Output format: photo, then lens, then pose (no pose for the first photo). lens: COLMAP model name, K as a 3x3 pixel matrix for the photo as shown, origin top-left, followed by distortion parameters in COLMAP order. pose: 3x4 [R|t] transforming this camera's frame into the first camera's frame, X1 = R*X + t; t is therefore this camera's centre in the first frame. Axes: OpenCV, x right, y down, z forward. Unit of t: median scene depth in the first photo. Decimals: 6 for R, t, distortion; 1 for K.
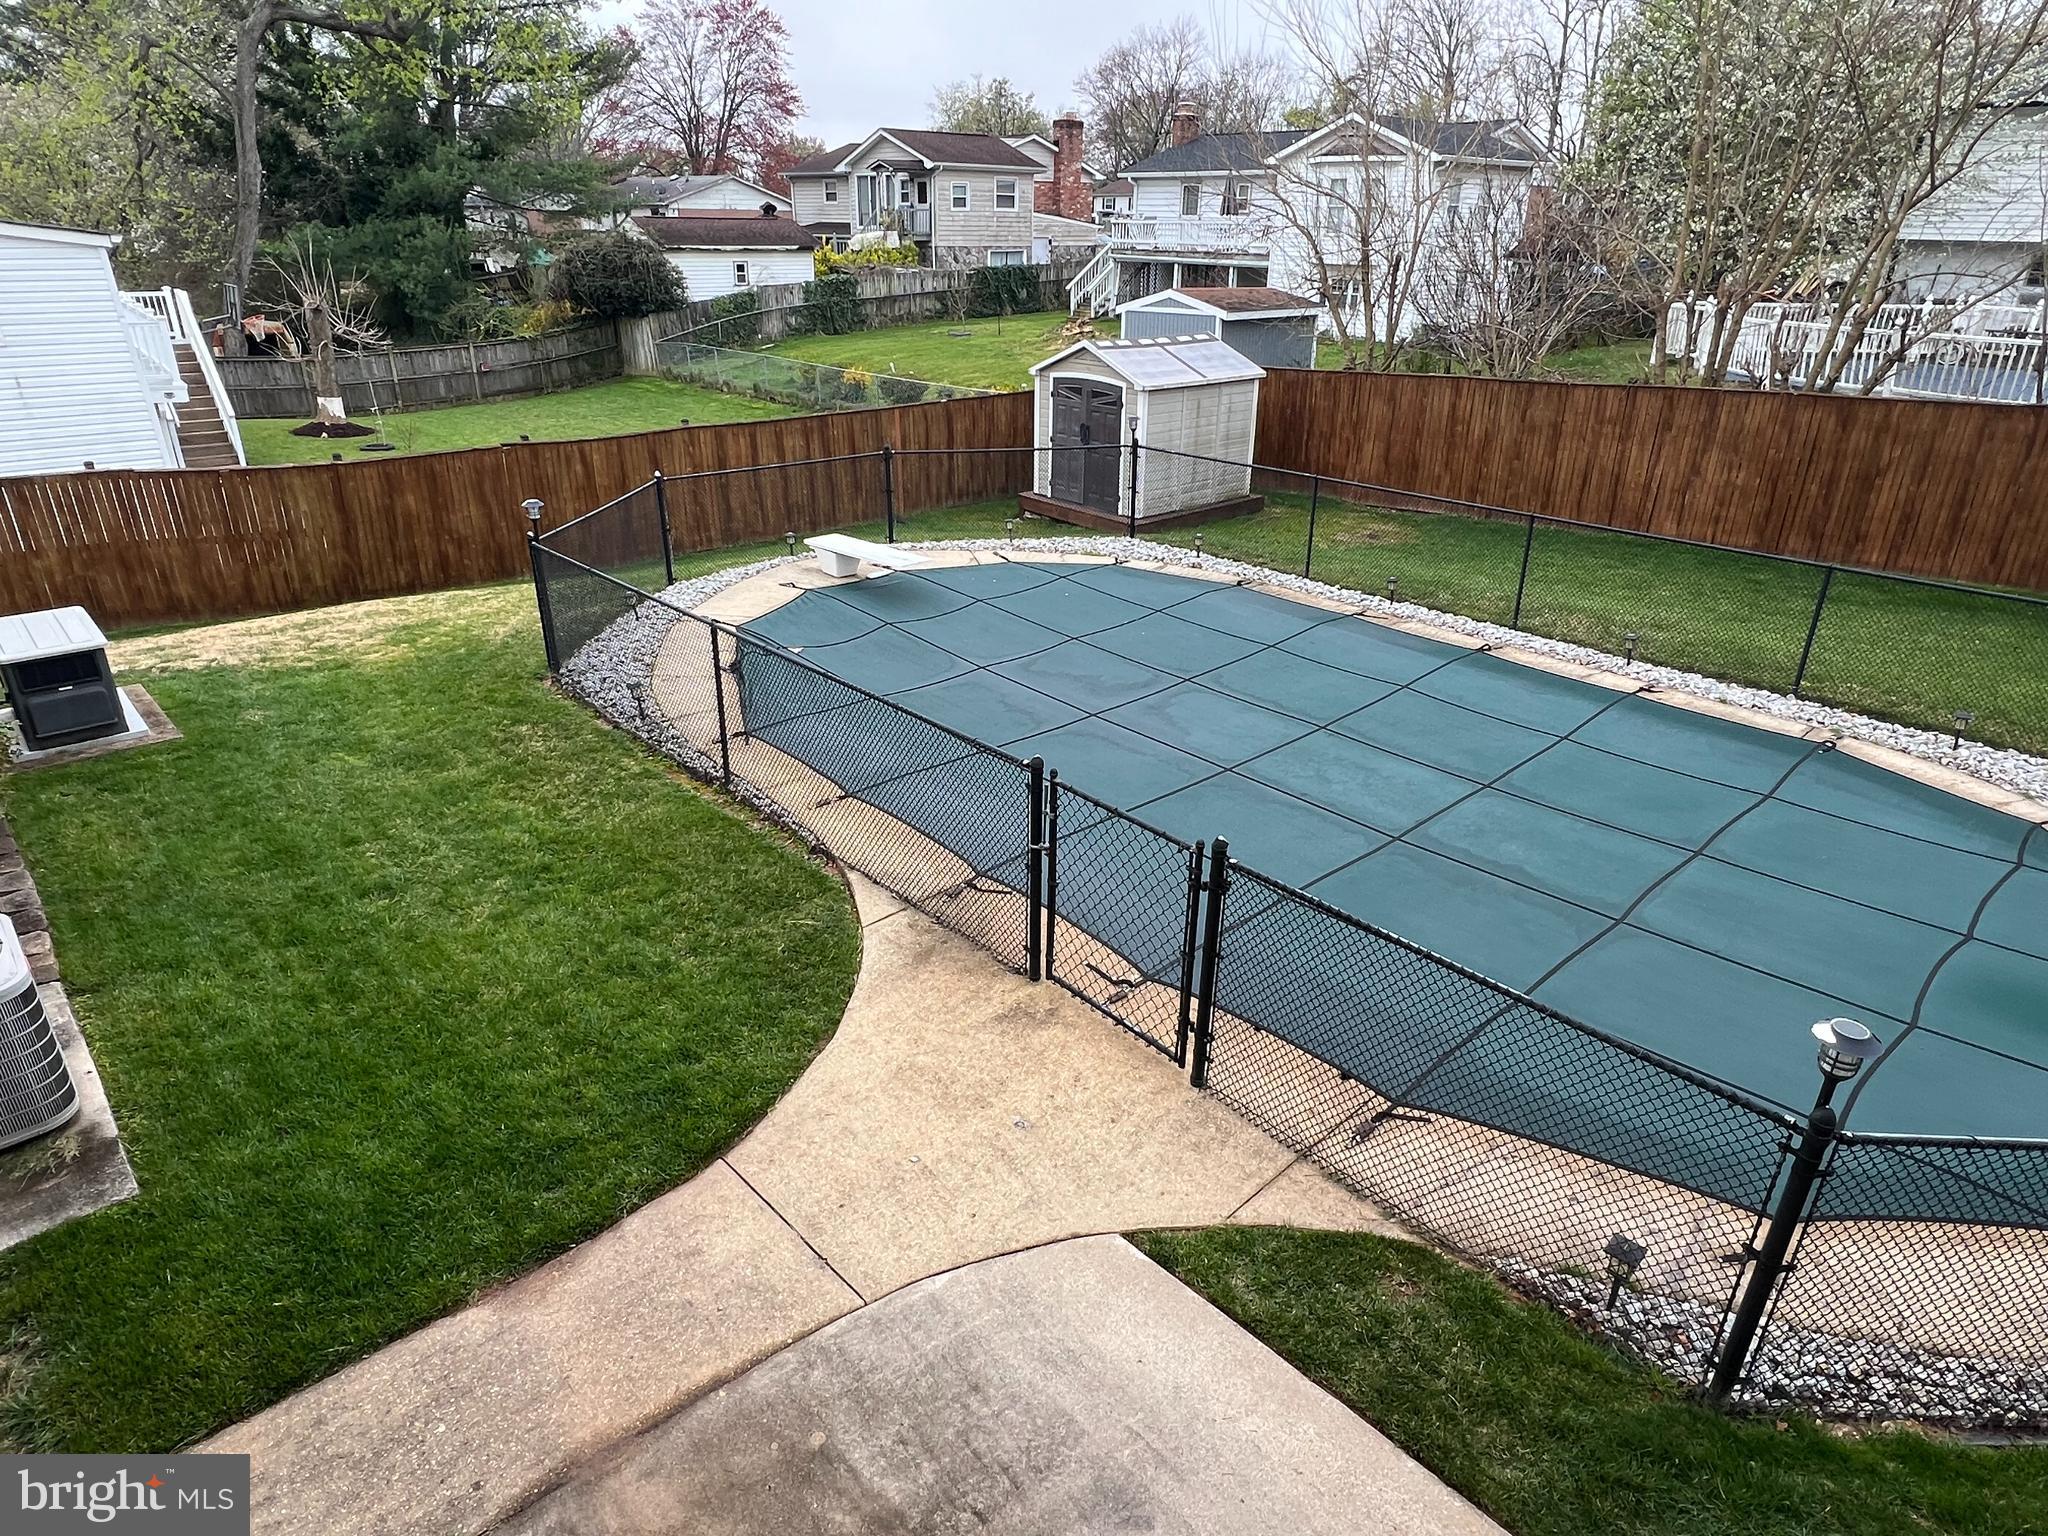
lens RADIAL K [[1193.4, 0, 1028.3], [0, 1193.4, 759.2], [0, 0, 1]] dist [-0.000446, -0.002360]
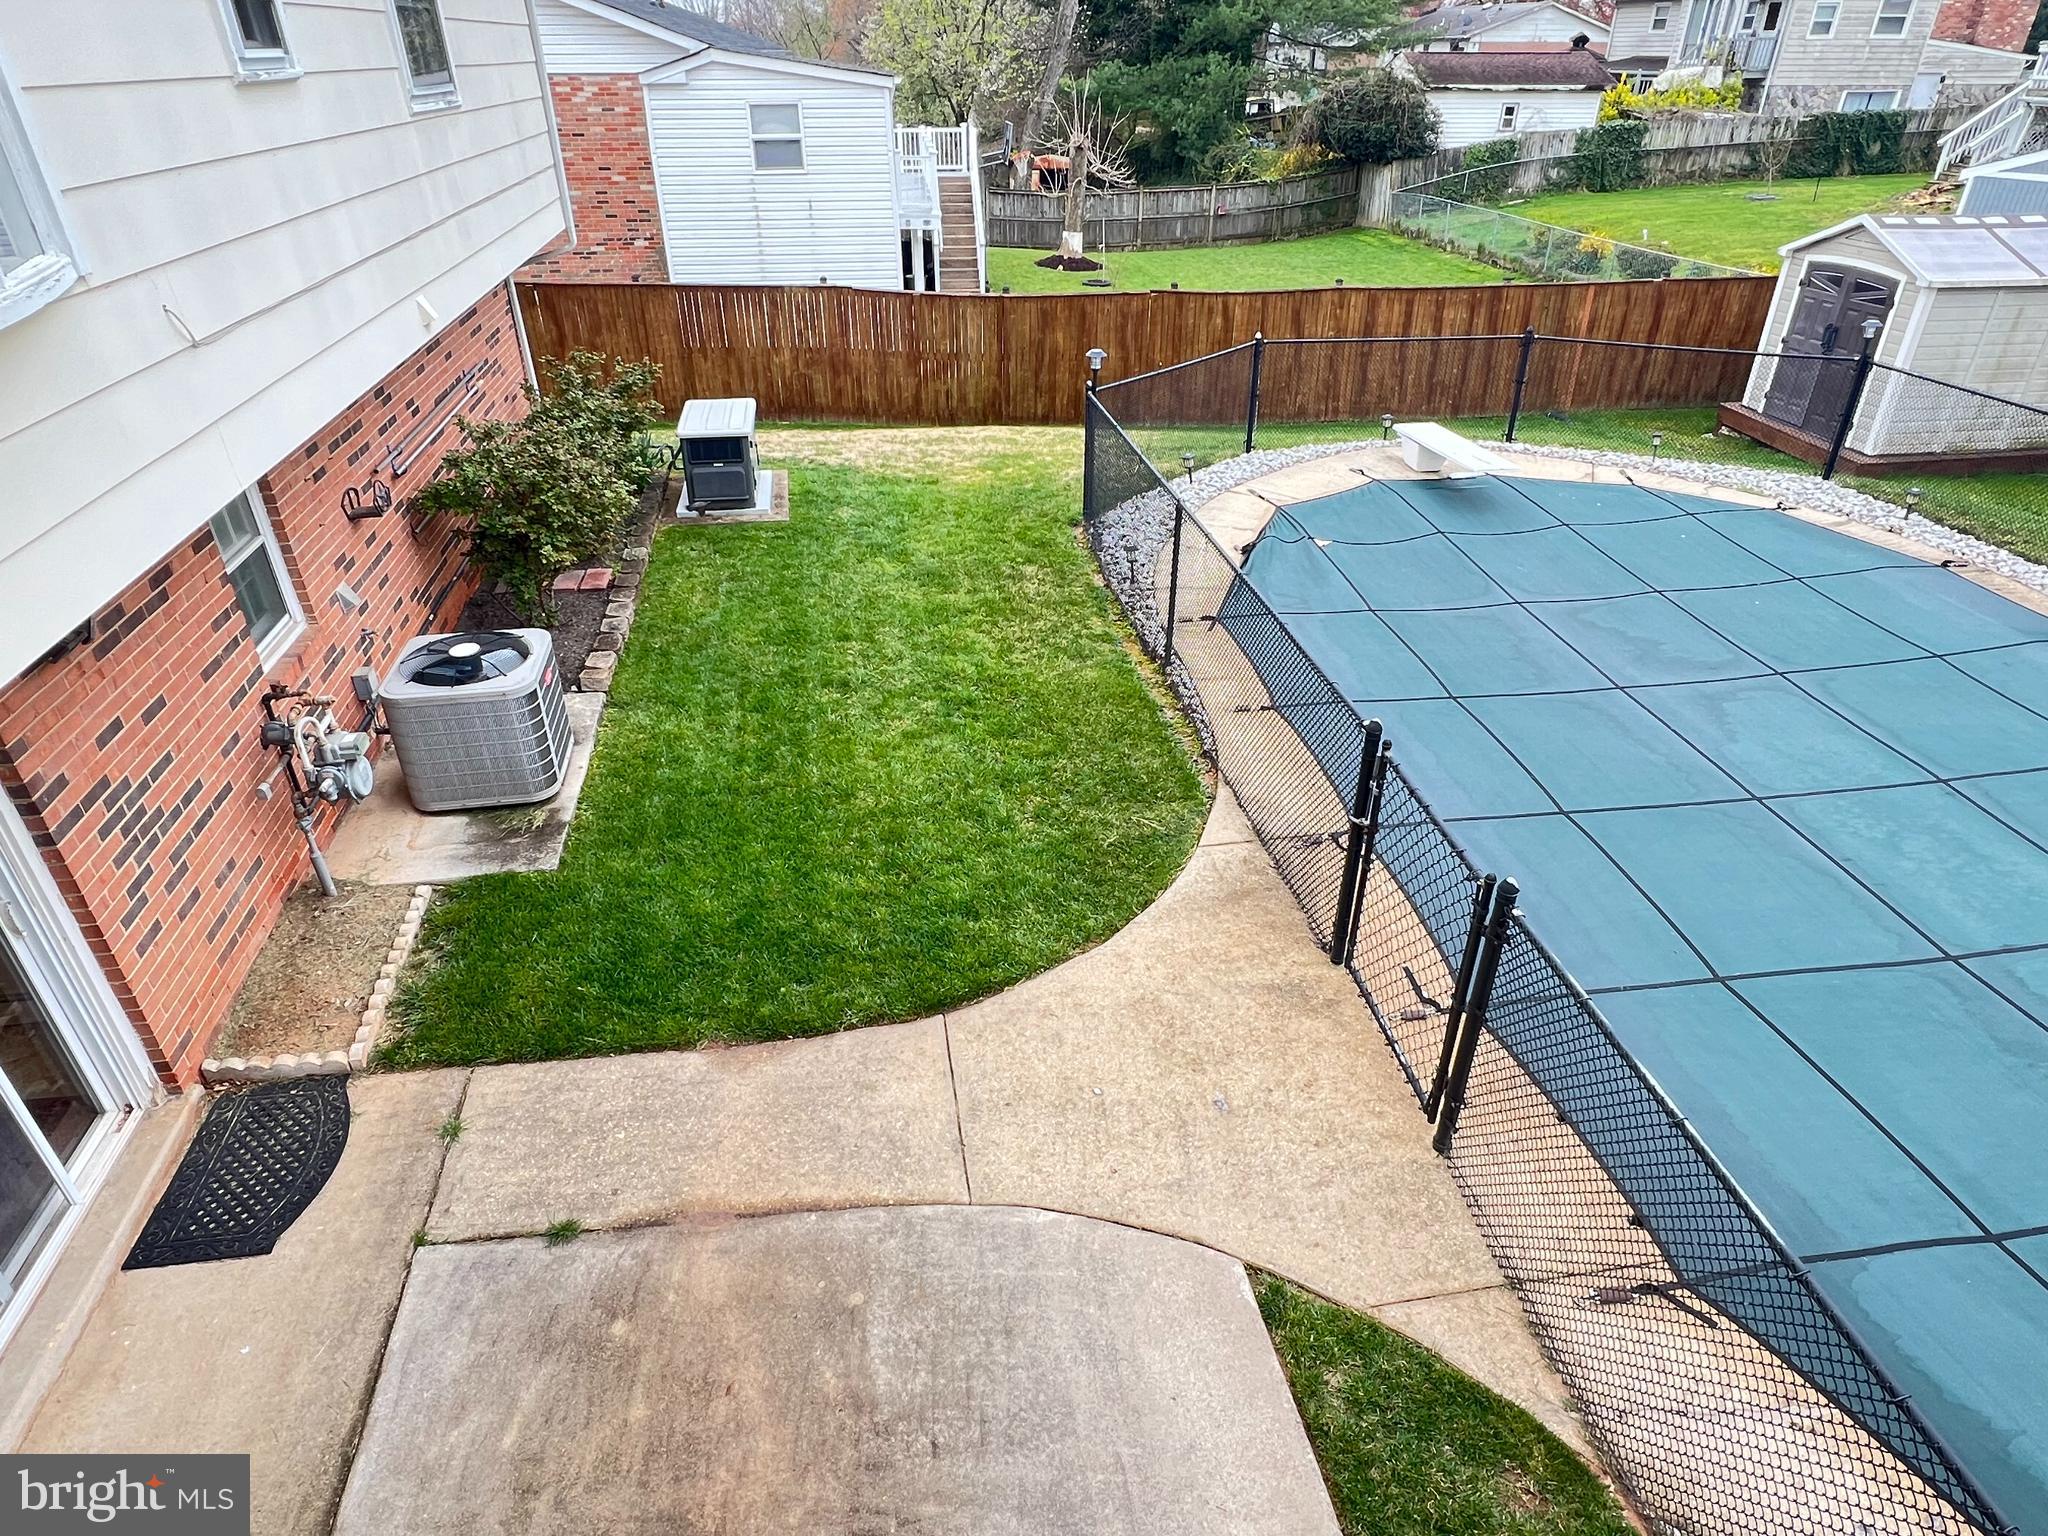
lens RADIAL K [[1193.4, 0, 1023.1], [0, 1193.4, 763.5], [0, 0, 1]] dist [-0.000446, -0.002360]
pose [[0.827763, 0.275998, -0.488501, 0.099283], [-0.219903, 0.960579, 0.170093, -0.027705], [0.516189, -0.033374, 0.855824, 0.059543]]
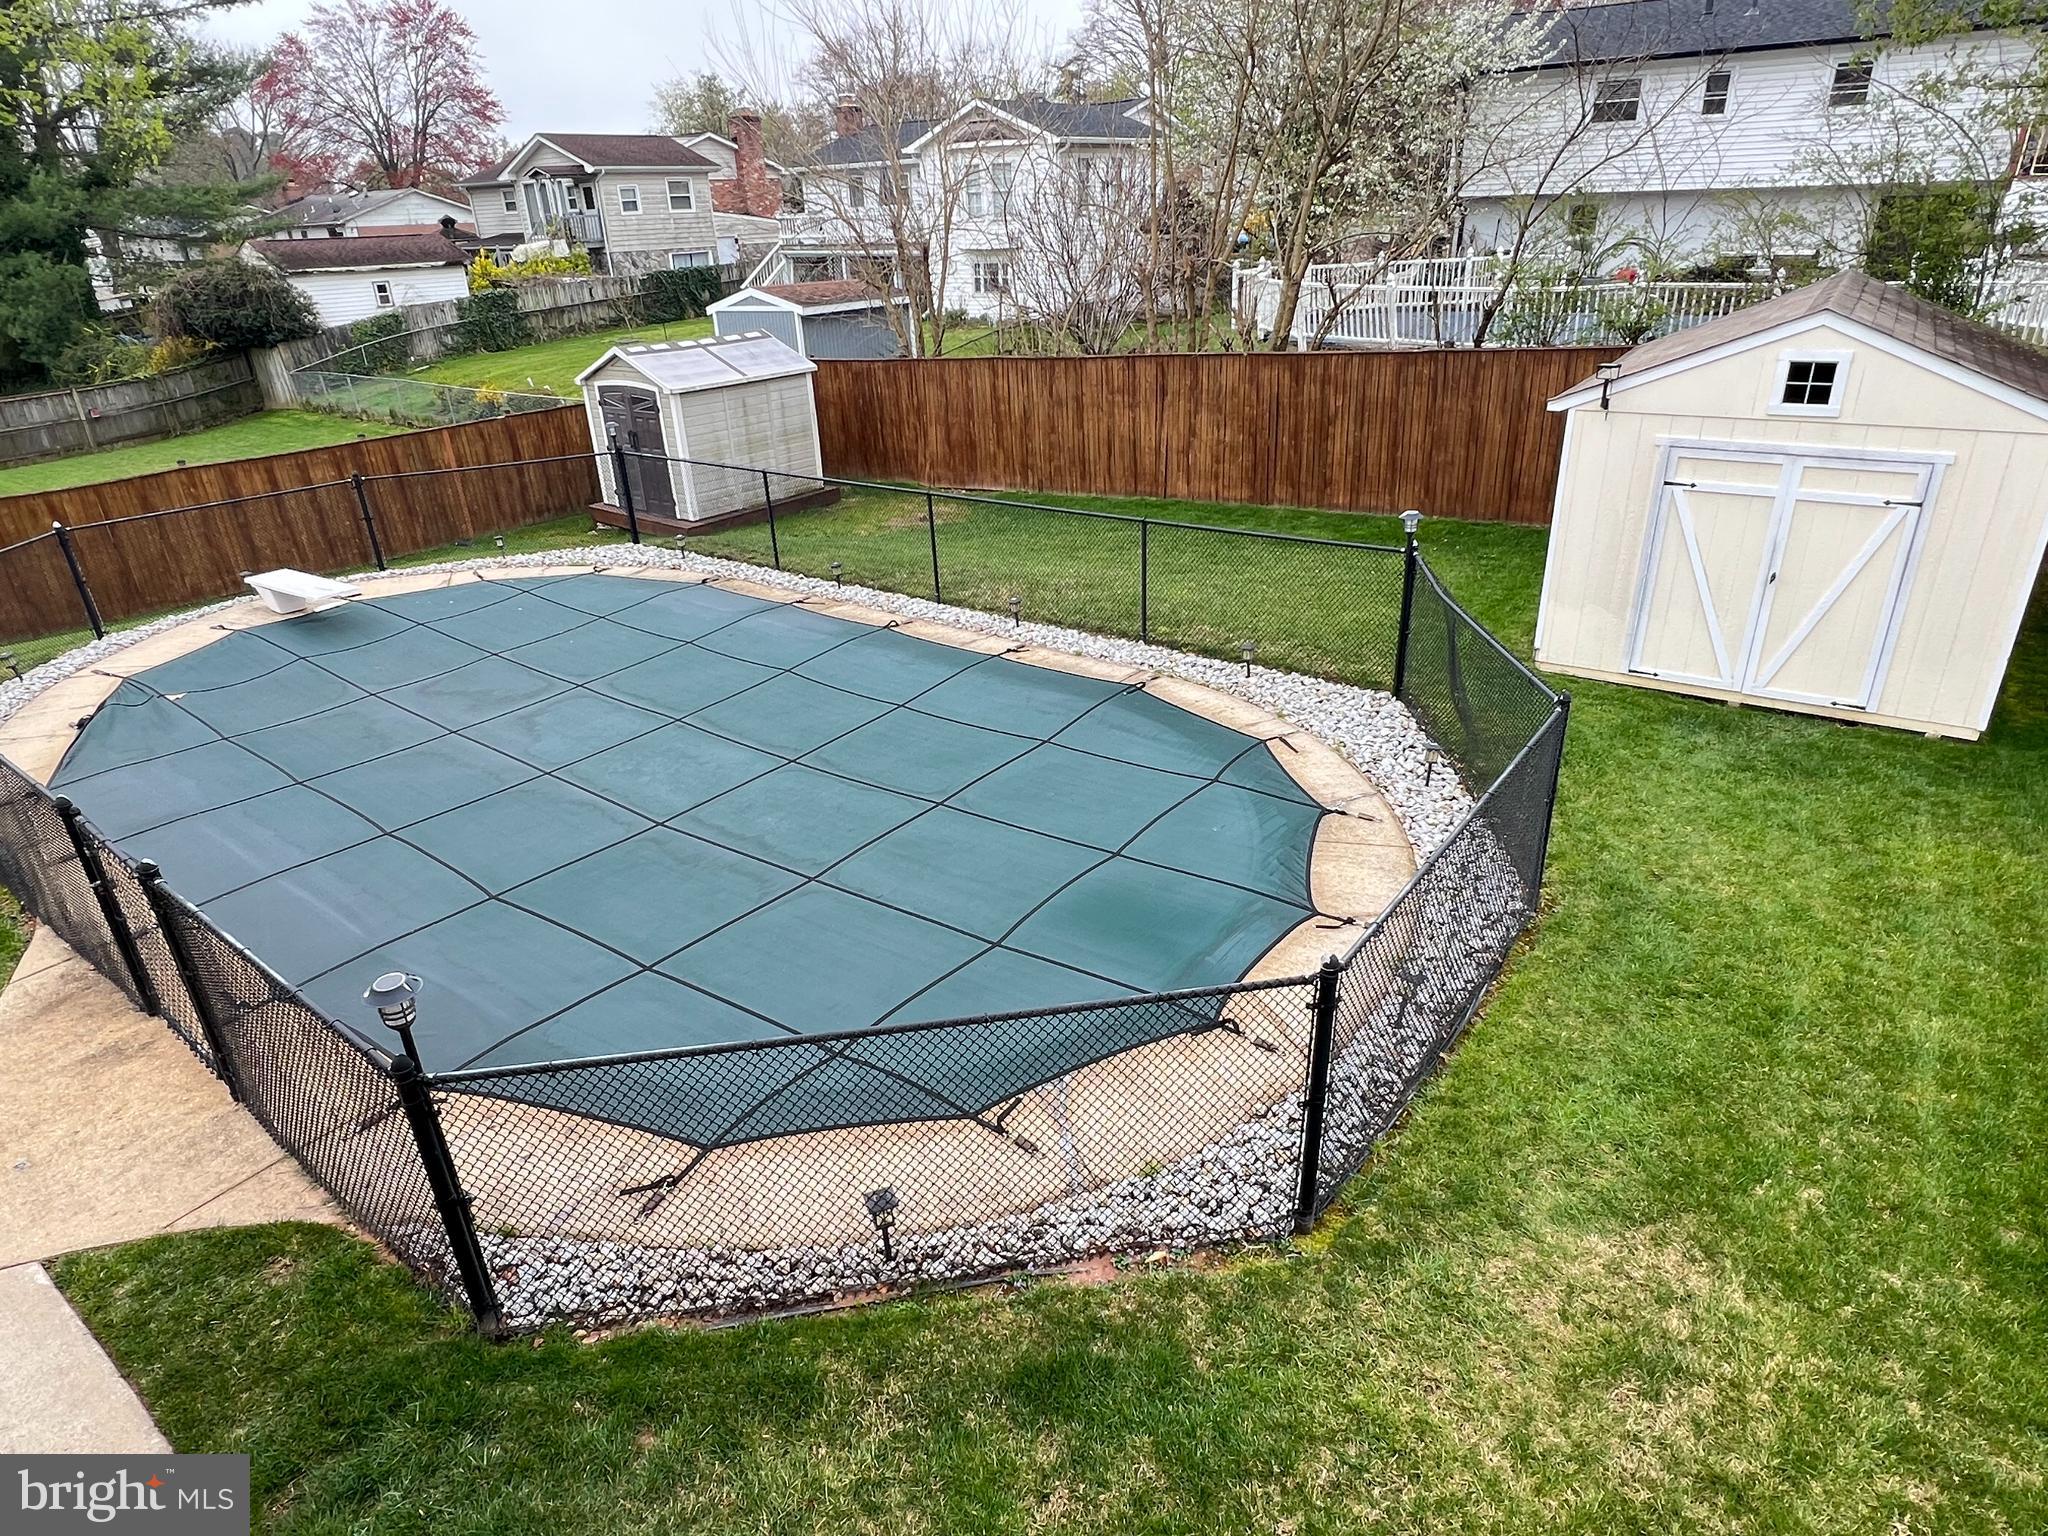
lens RADIAL K [[1193.4, 0, 1020.1], [0, 1193.4, 765.2], [0, 0, 1]] dist [-0.000446, -0.002360]
pose [[0.985062, -0.113856, 0.129191, 0.297040], [0.112333, 0.993488, 0.019042, 0.018962], [-0.130518, -0.004245, 0.991437, -0.041638]]
